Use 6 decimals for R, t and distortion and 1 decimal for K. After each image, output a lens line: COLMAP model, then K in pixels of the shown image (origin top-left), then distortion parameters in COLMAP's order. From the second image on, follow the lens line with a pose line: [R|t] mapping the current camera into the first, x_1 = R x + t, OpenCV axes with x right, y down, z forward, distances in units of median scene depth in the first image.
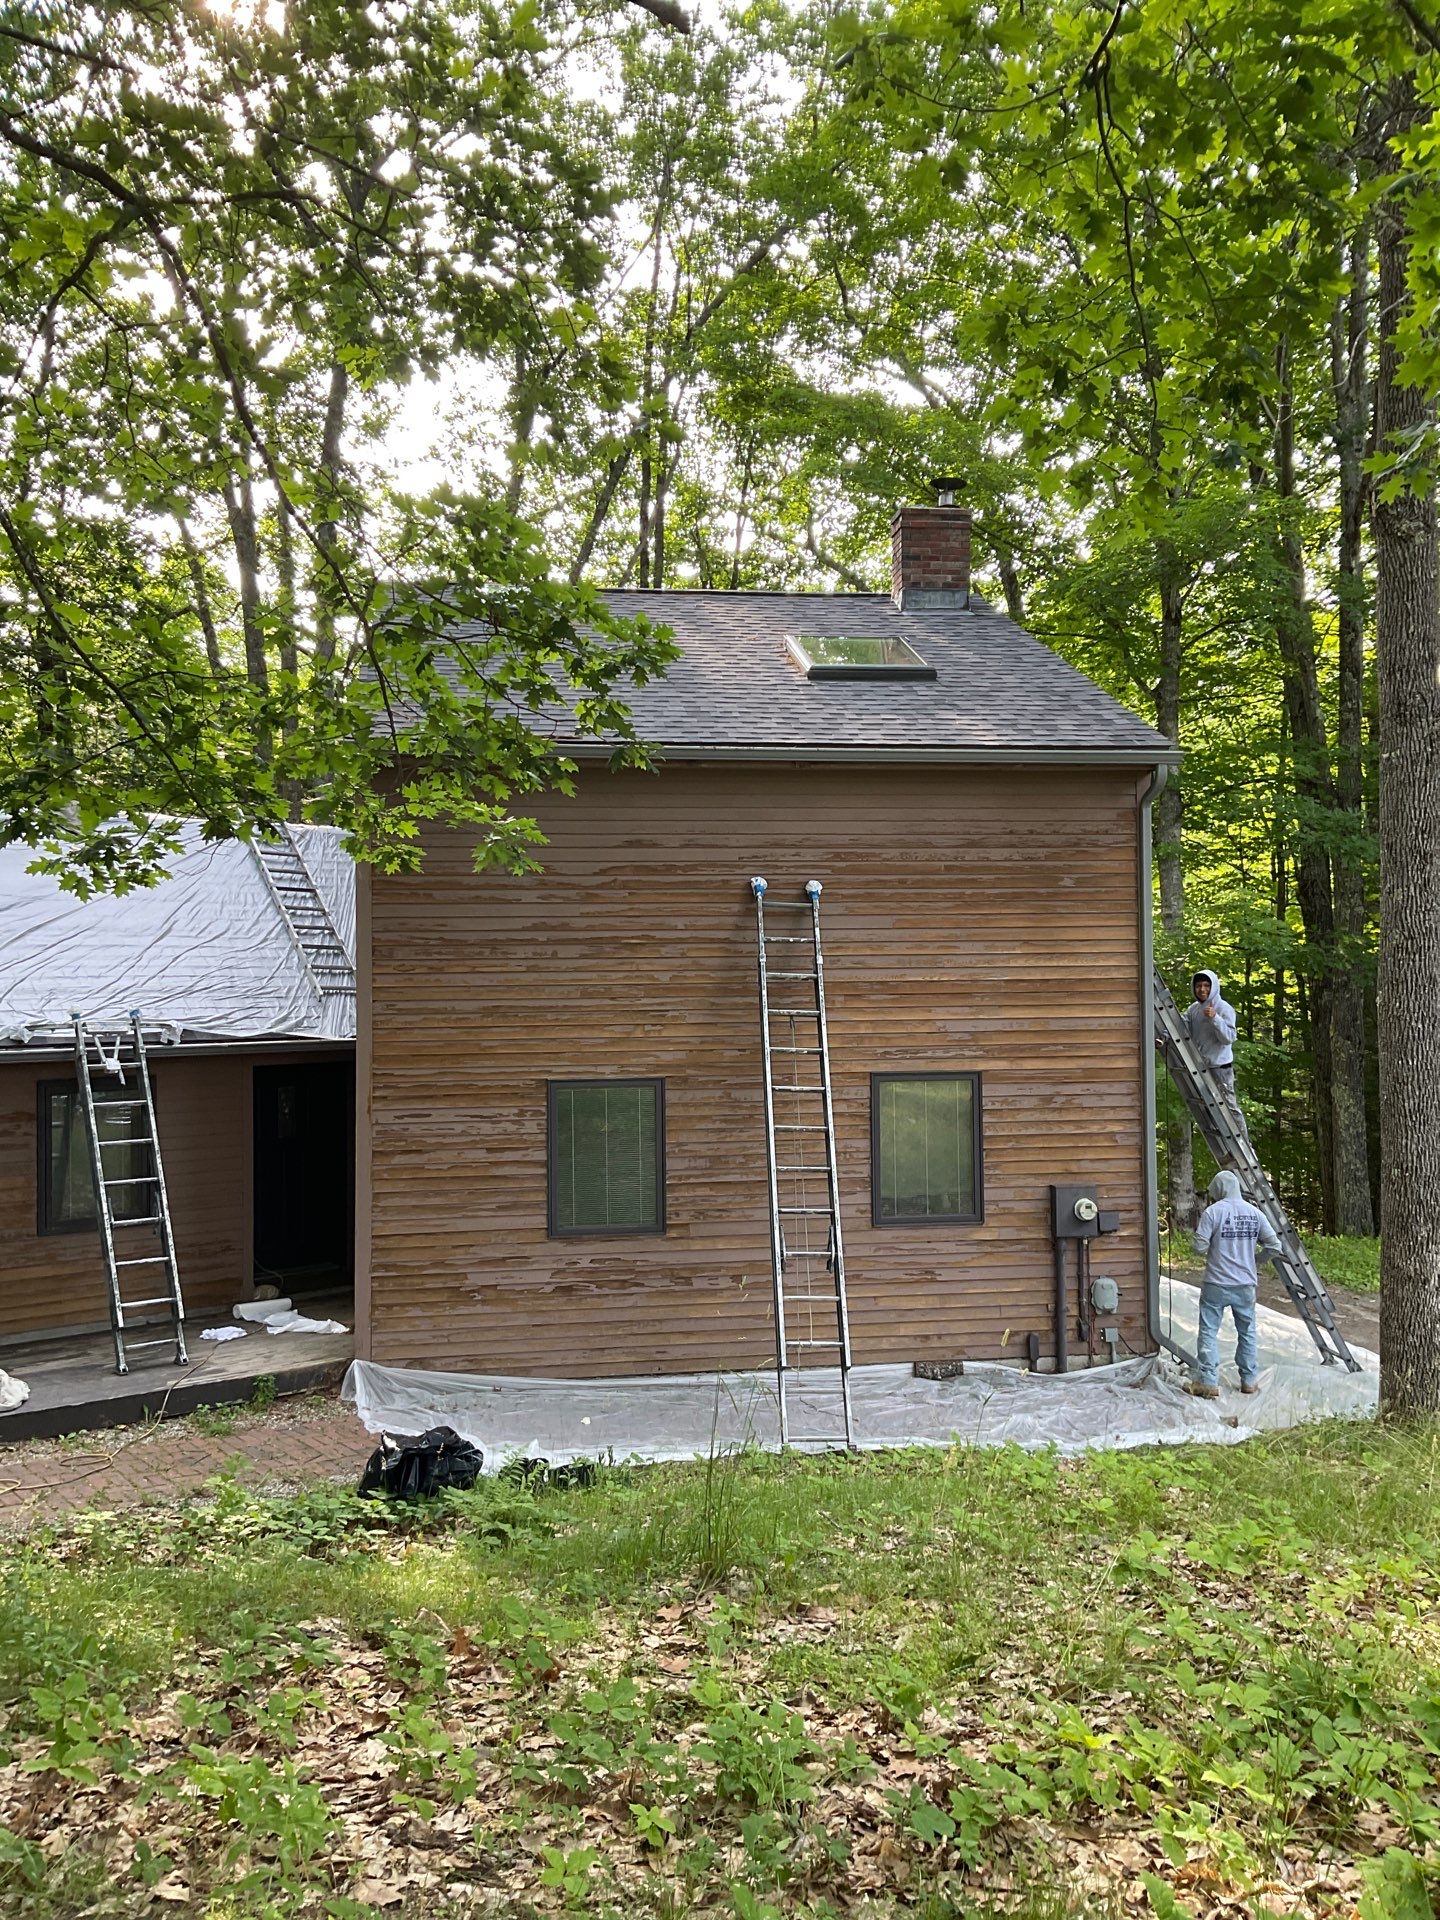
lens RADIAL K [[1562.3, 0, 728.9], [0, 1562.3, 957.9], [0, 0, 1]] dist [0.008860, -0.038361]
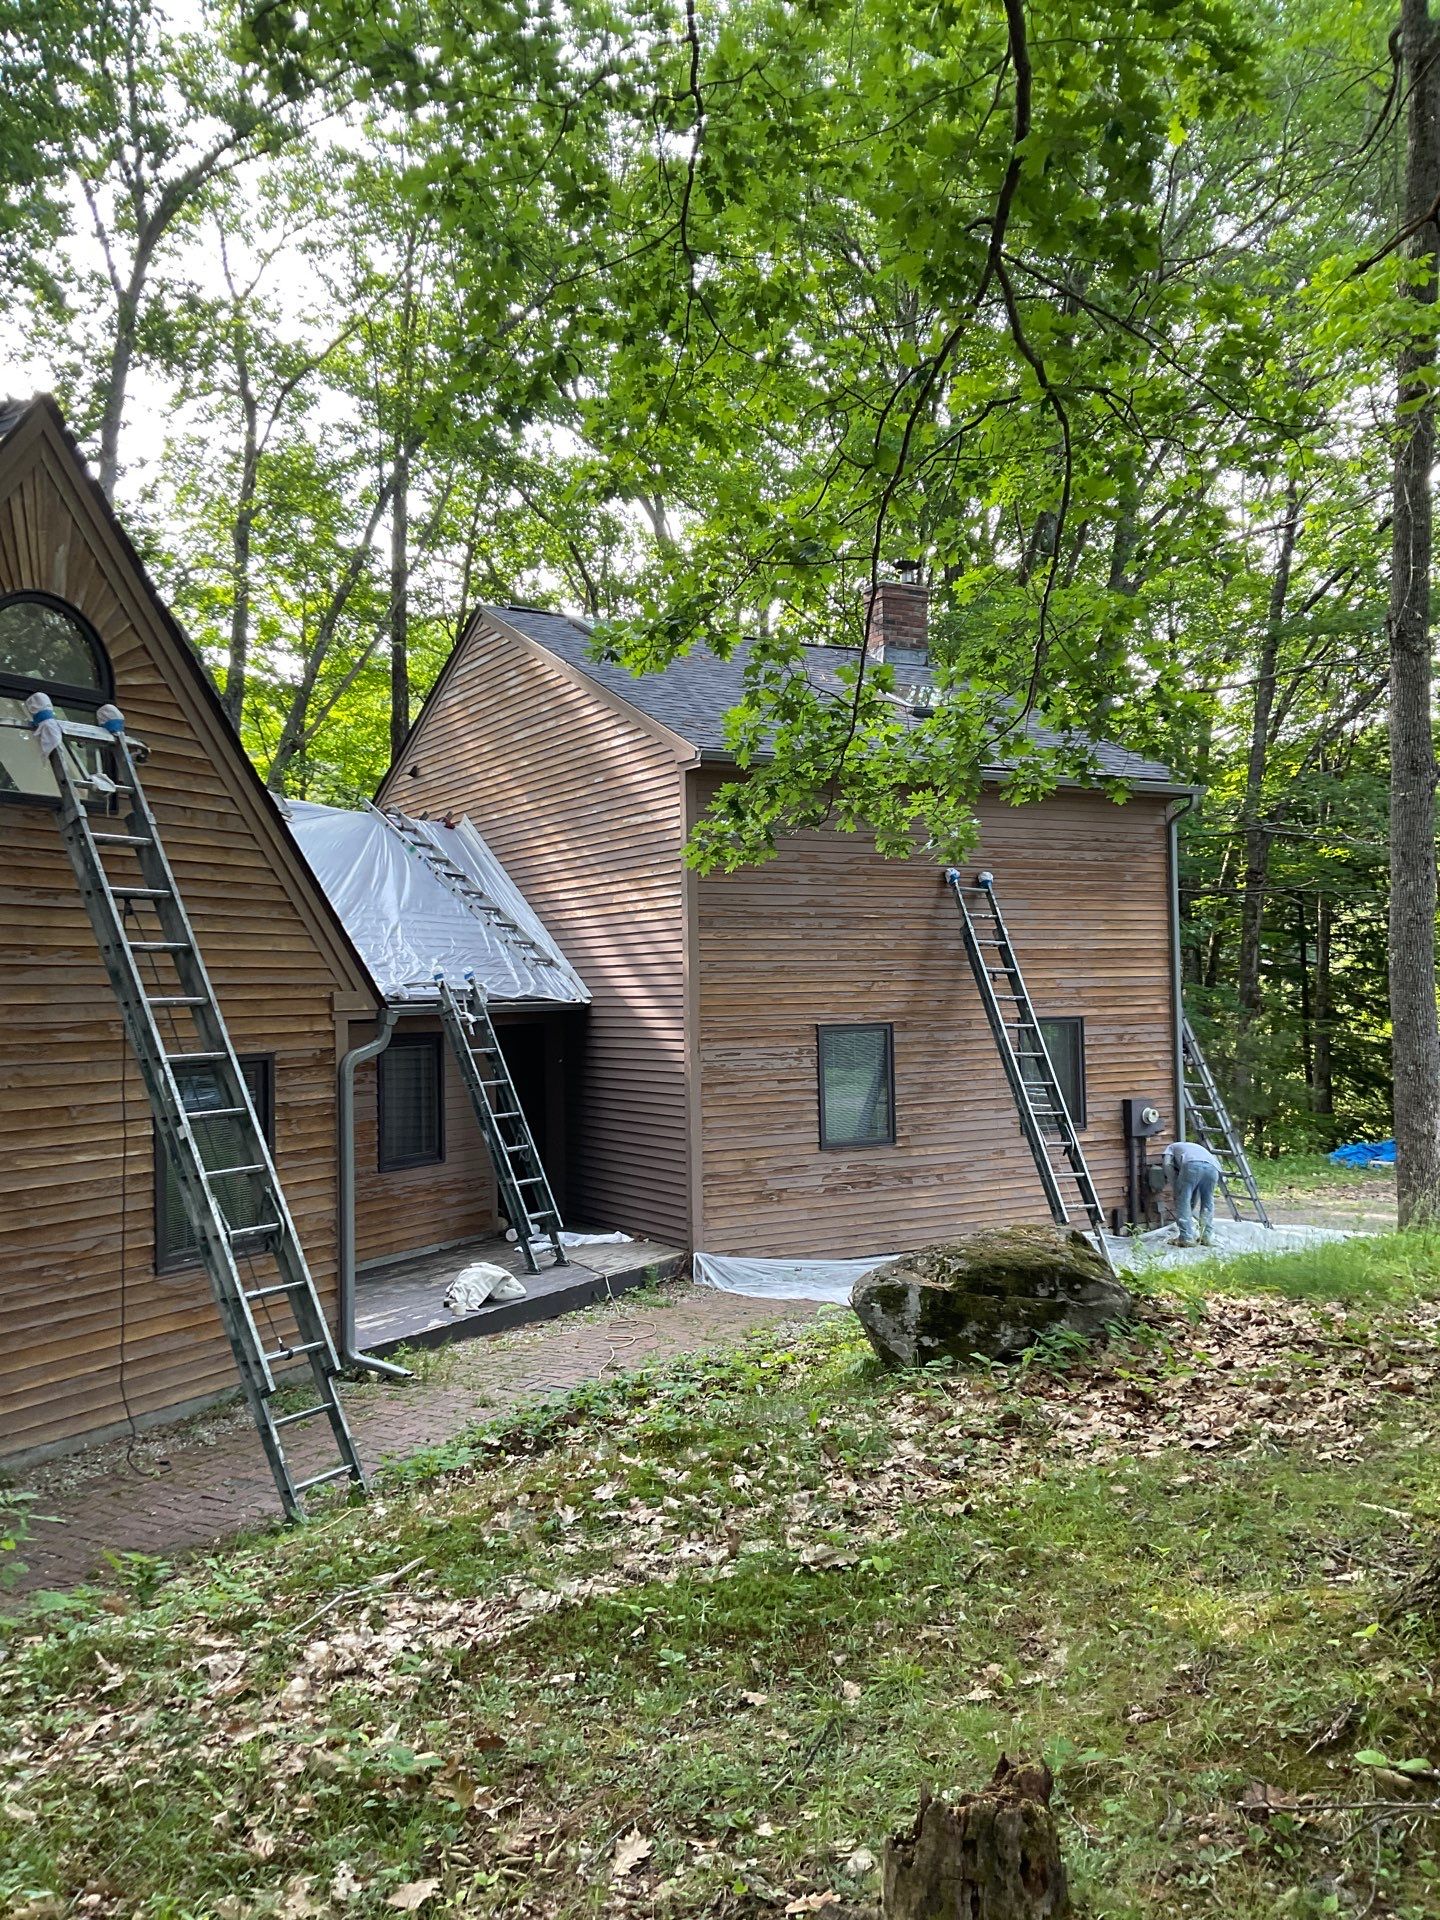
lens RADIAL K [[1562.3, 0, 759.2], [0, 1562.3, 969.1], [0, 0, 1]] dist [0.008860, -0.038361]
pose [[0.924984, -0.002148, 0.380000, -0.674098], [0.005594, 0.999953, -0.007964, 0.045228], [-0.379965, 0.009493, 0.924952, -0.157432]]
